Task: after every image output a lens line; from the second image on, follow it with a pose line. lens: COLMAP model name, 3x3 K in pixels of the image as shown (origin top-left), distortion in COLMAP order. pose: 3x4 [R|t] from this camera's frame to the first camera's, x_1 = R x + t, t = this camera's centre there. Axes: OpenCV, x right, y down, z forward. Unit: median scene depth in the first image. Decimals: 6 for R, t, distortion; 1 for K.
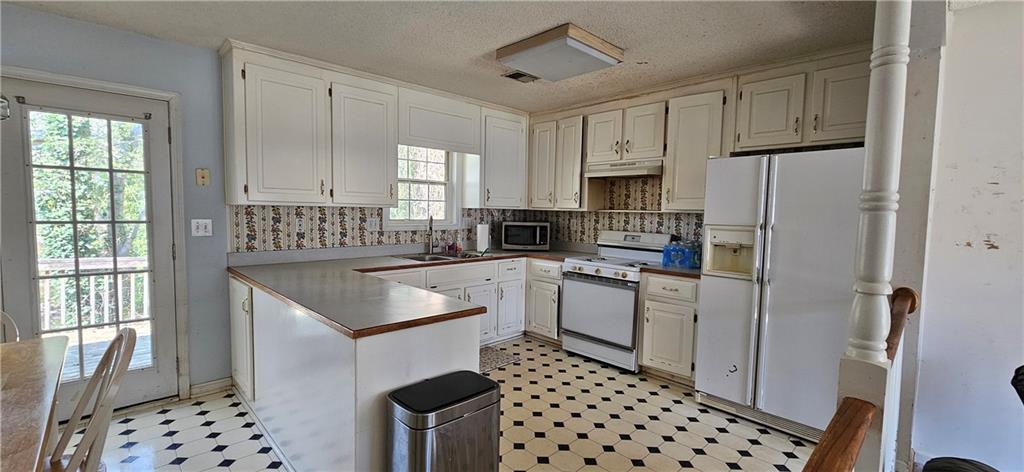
lens RADIAL K [[421.8, 0, 507.7], [0, 421.8, 238.7], [0, 0, 1]] dist [0.001158, -0.000453]
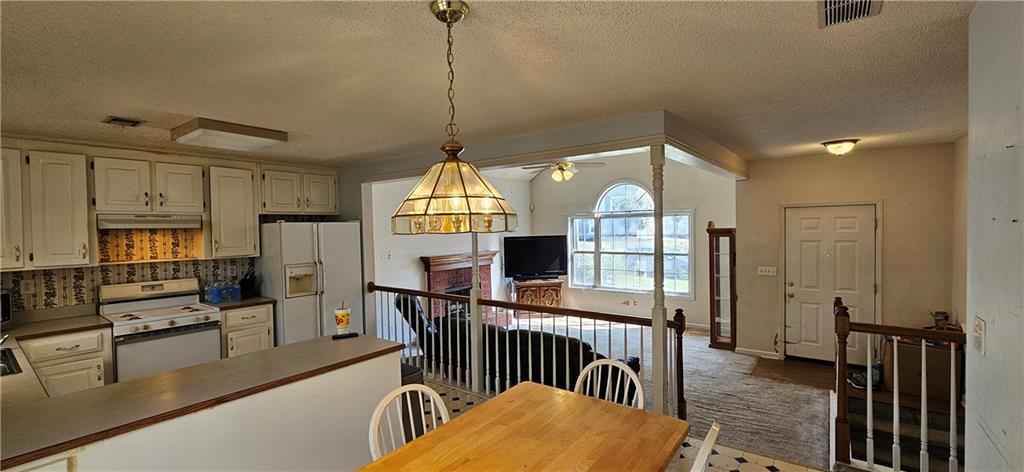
lens RADIAL K [[421.8, 0, 507.7], [0, 421.8, 238.7], [0, 0, 1]] dist [0.001158, -0.000453]
pose [[-0.150404, -0.043788, 0.987654, -1.125396], [0.080316, 0.995175, 0.056352, -0.146412], [-0.985357, 0.087800, -0.146162, 0.417602]]
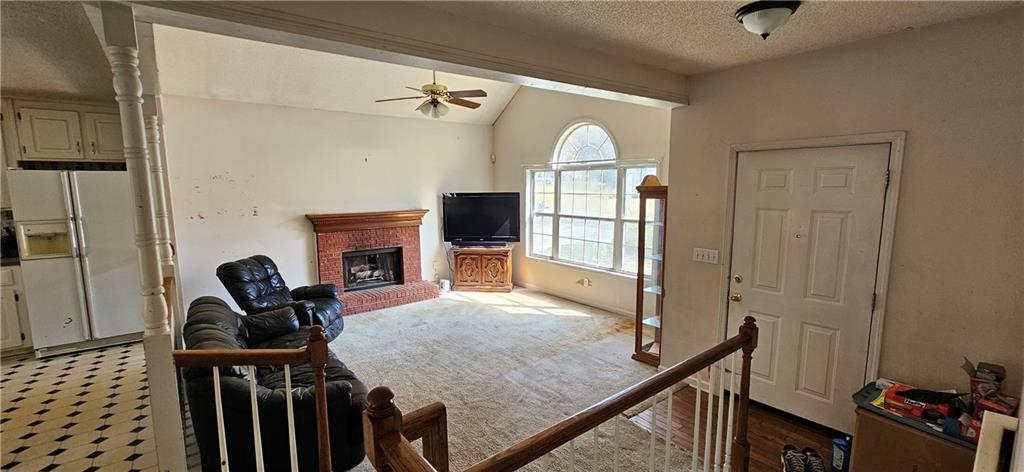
lens RADIAL K [[421.8, 0, 507.7], [0, 421.8, 238.7], [0, 0, 1]] dist [0.001158, -0.000453]
pose [[0.100133, -0.147636, 0.983960, -0.632980], [0.073134, 0.987347, 0.140701, -0.051972], [-0.992283, 0.057872, 0.109663, -0.598160]]
